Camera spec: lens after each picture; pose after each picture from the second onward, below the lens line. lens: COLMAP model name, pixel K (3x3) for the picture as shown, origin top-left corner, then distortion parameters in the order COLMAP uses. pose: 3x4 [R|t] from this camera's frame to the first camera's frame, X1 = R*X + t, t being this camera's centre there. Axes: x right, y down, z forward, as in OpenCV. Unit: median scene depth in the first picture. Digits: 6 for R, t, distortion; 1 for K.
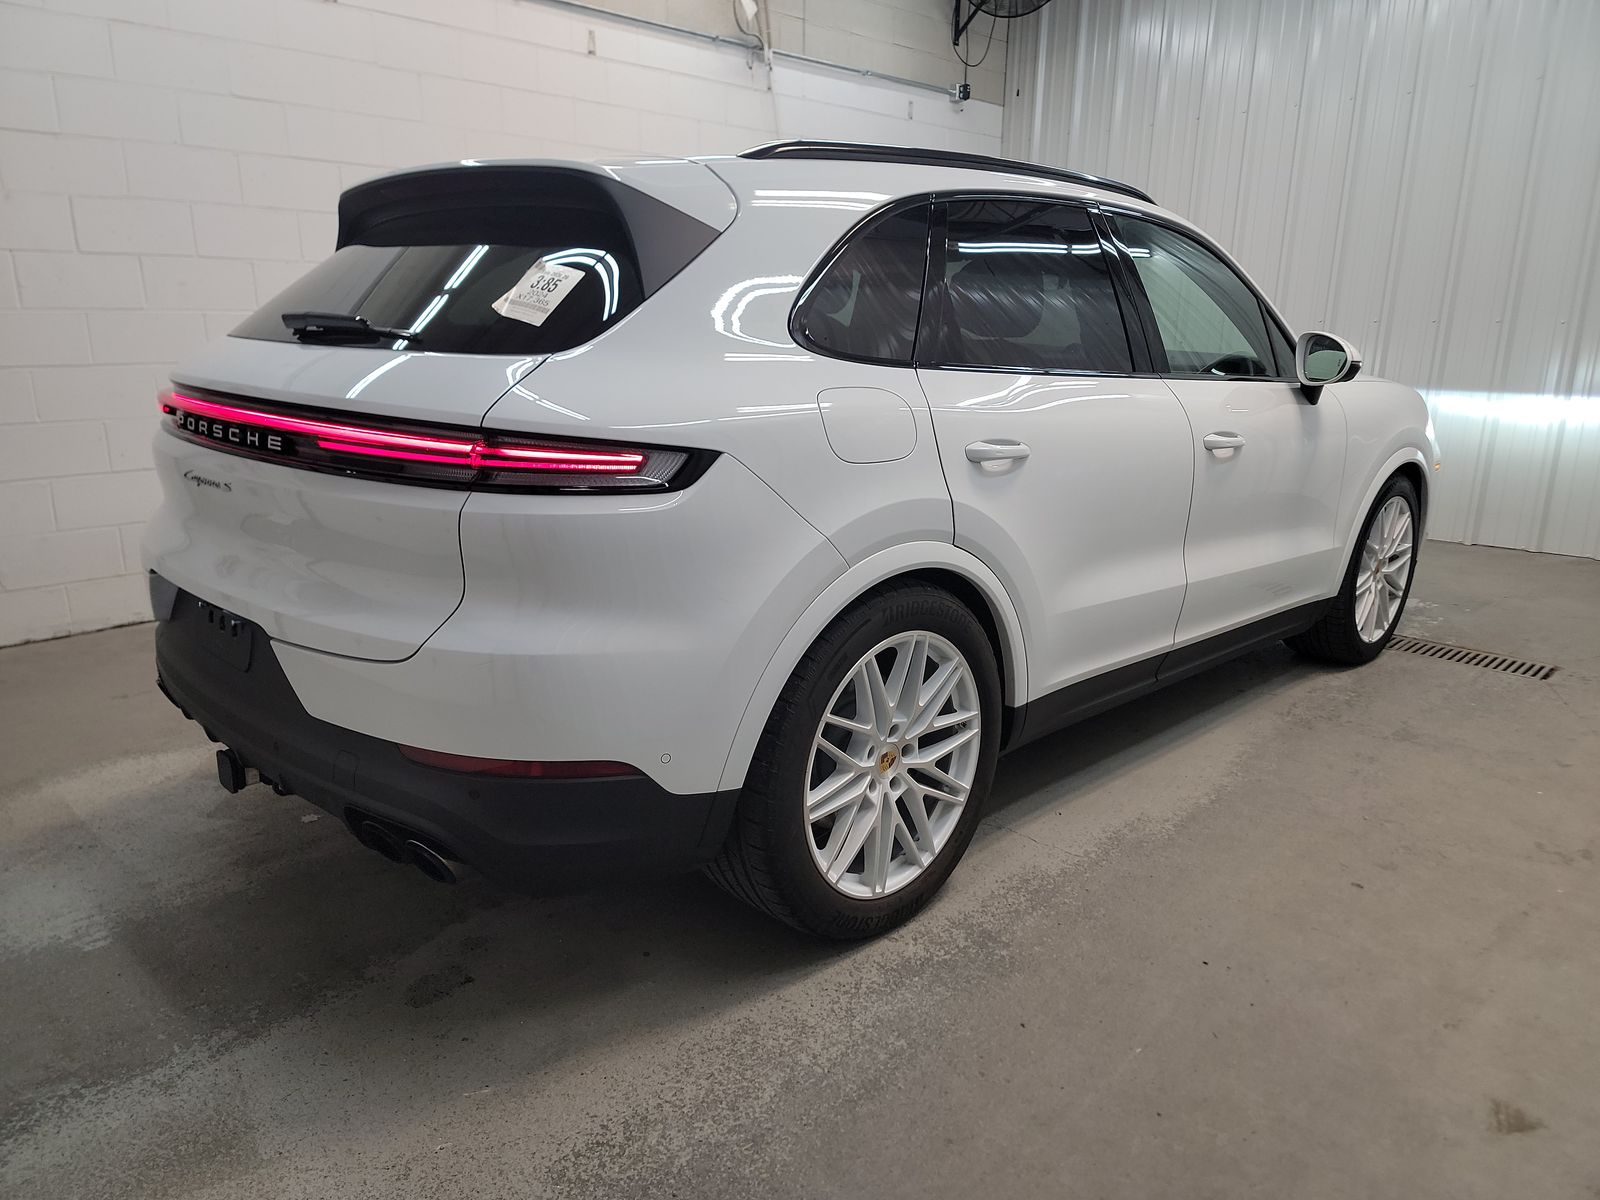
lens RADIAL K [[1101.6, 0, 804.9], [0, 1101.6, 641.2], [0, 0, 1]] dist [0.065198, -0.048052]
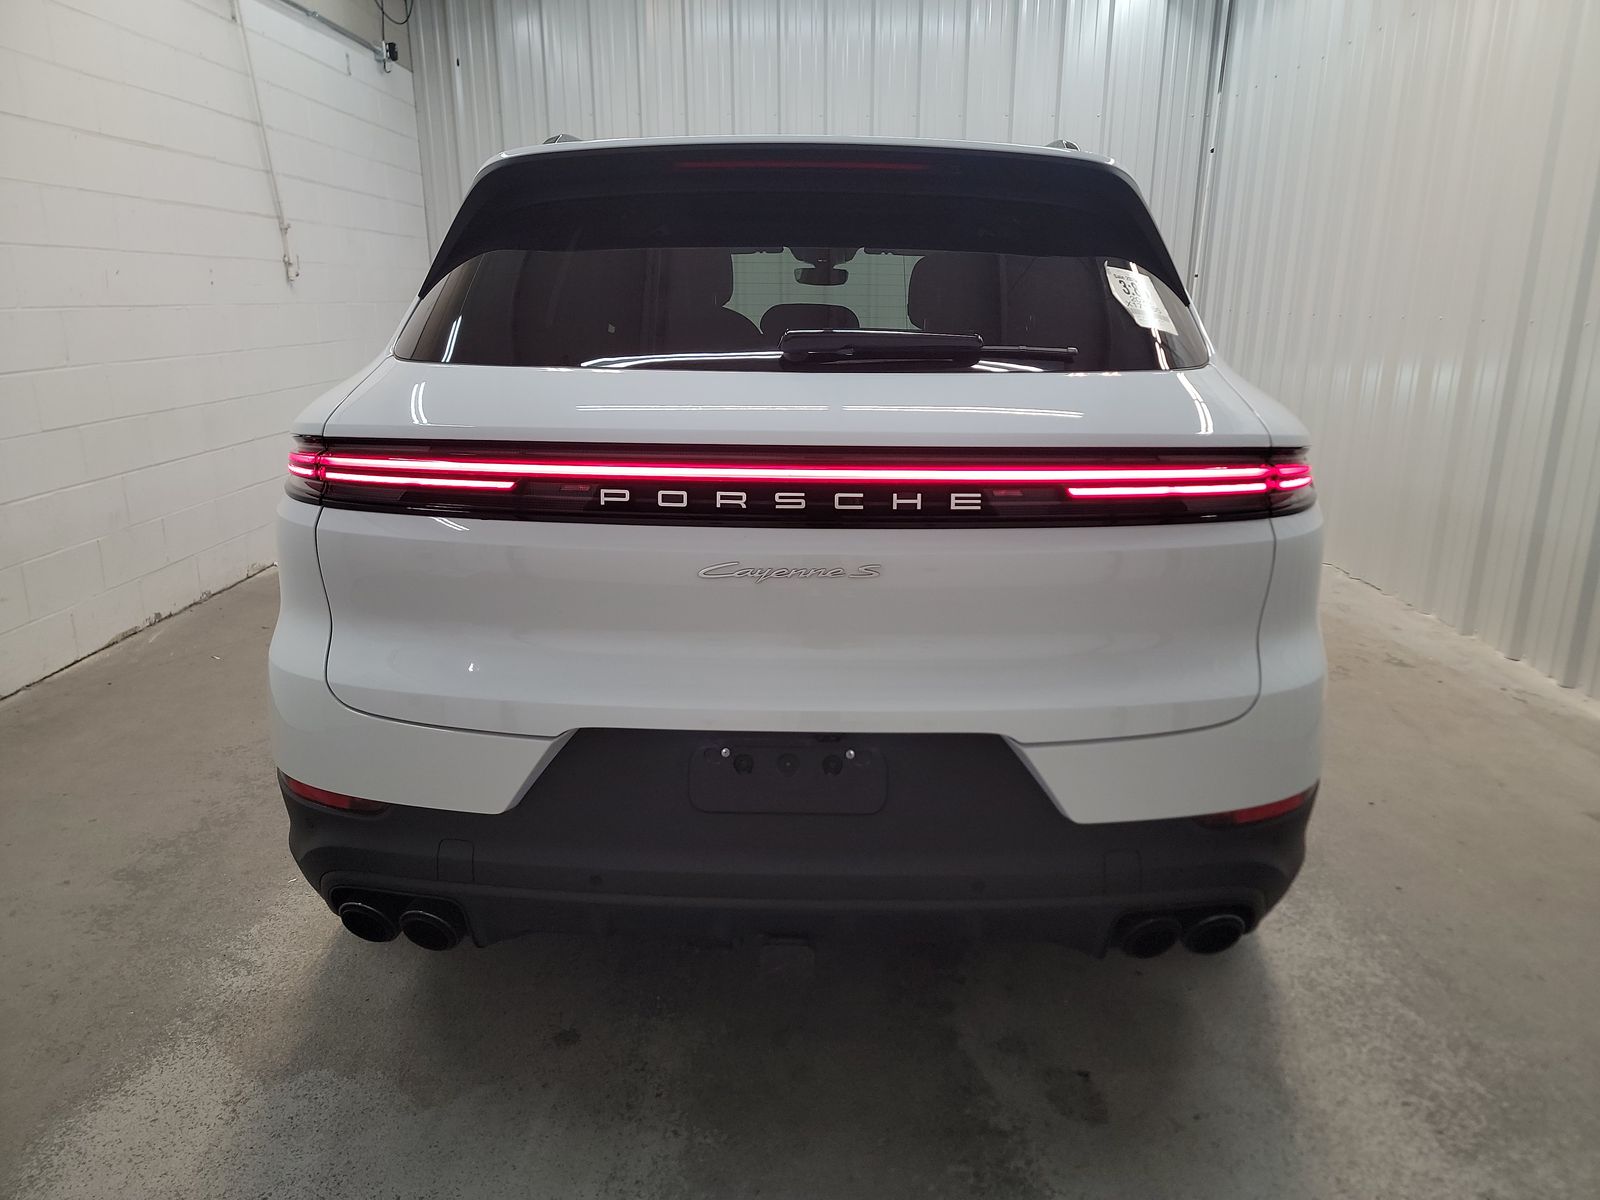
lens RADIAL K [[1101.6, 0, 804.9], [0, 1101.6, 641.2], [0, 0, 1]] dist [0.065198, -0.048052]
pose [[0.723178, -0.213299, 0.656899, -0.908996], [0.202775, 0.974772, 0.093281, -0.149640], [-0.660224, 0.065744, 0.748186, 0.430207]]
